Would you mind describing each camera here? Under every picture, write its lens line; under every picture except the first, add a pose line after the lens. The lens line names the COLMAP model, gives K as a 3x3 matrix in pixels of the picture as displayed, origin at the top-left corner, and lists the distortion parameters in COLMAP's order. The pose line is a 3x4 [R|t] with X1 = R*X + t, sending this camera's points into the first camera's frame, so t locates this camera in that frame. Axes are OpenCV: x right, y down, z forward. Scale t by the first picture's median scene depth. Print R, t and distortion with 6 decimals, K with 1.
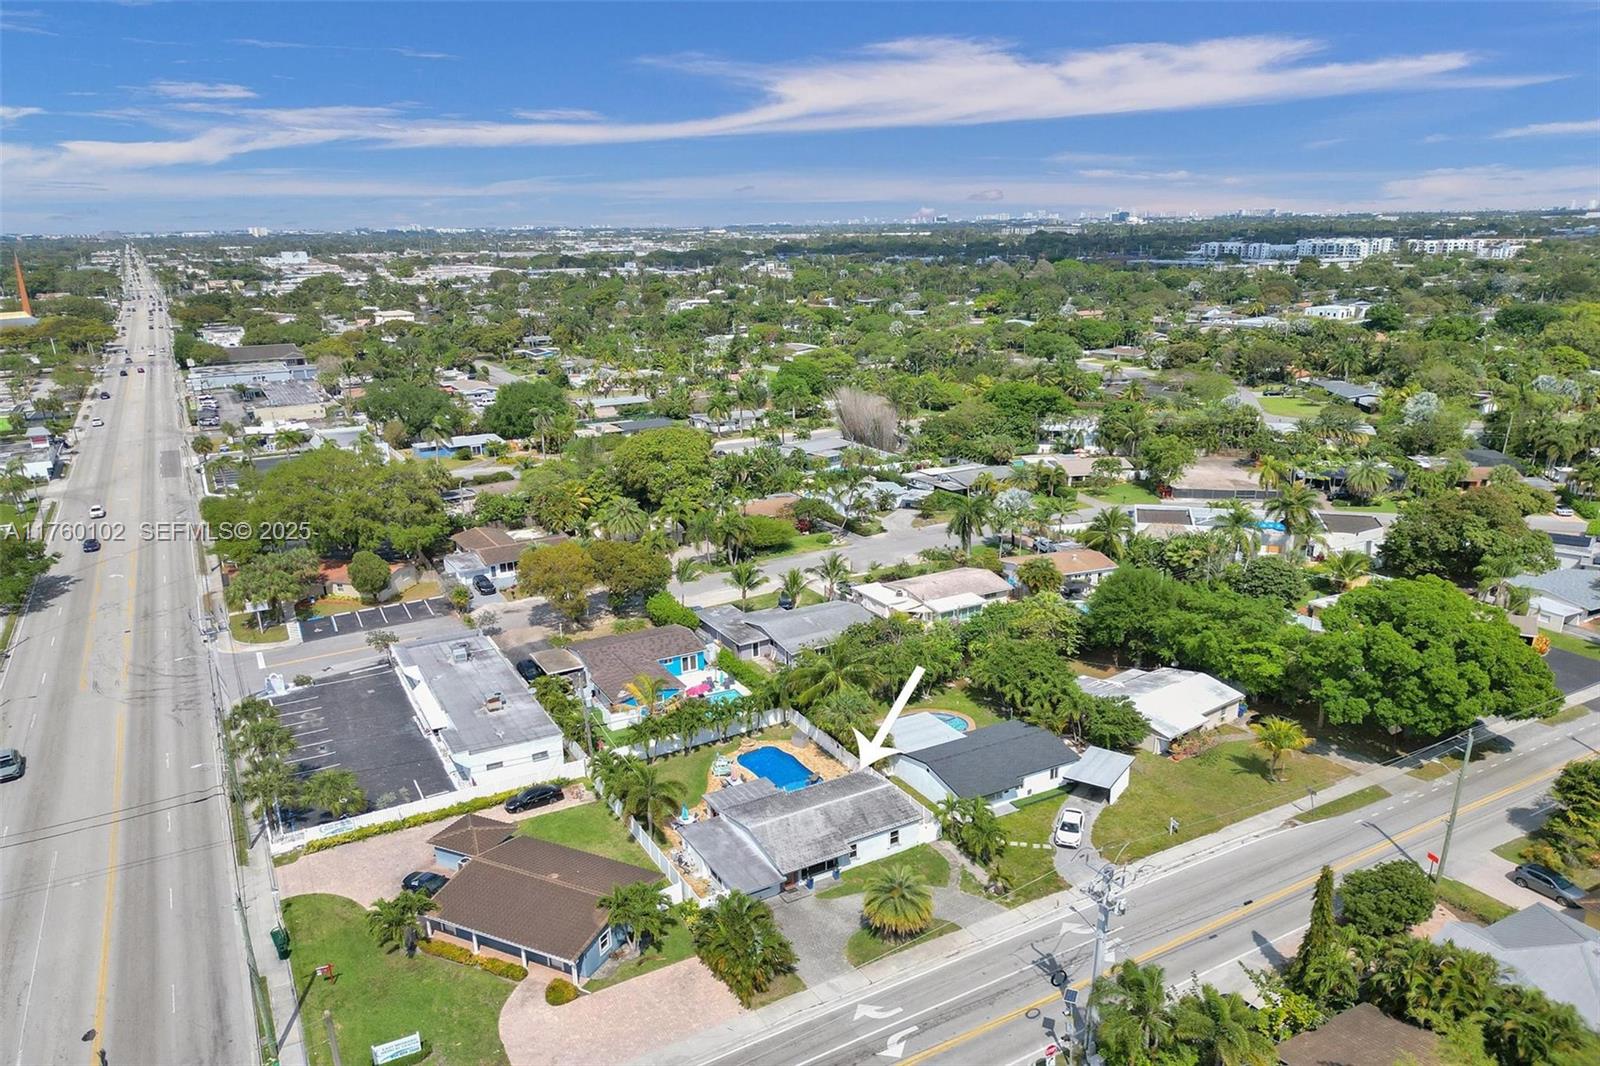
lens RADIAL K [[1107.1, 0, 800.0], [0, 1107.1, 533.0], [0, 0, 1]] dist [0.067813, -0.052367]
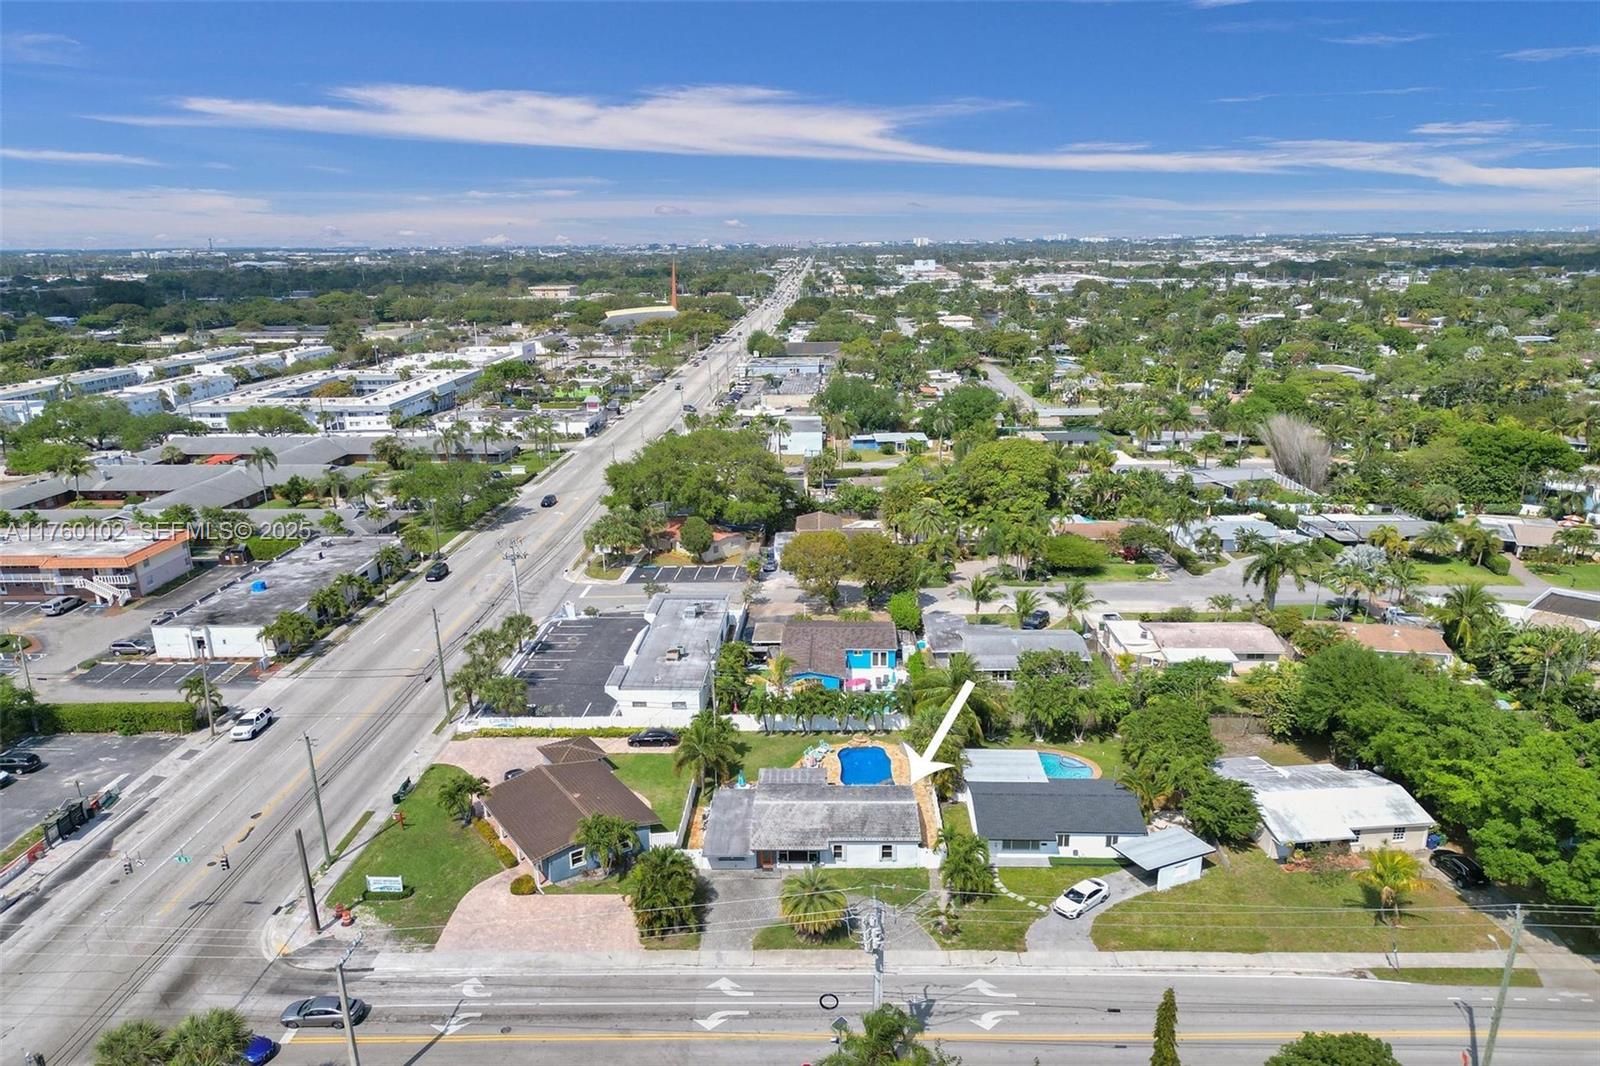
lens RADIAL K [[1107.1, 0, 800.0], [0, 1107.1, 533.0], [0, 0, 1]] dist [0.067813, -0.052367]
pose [[0.865217, 0.135461, -0.482752, 0.322673], [-0.139188, 0.989862, 0.028294, -0.017790], [0.481691, 0.042713, 0.875300, 0.055988]]
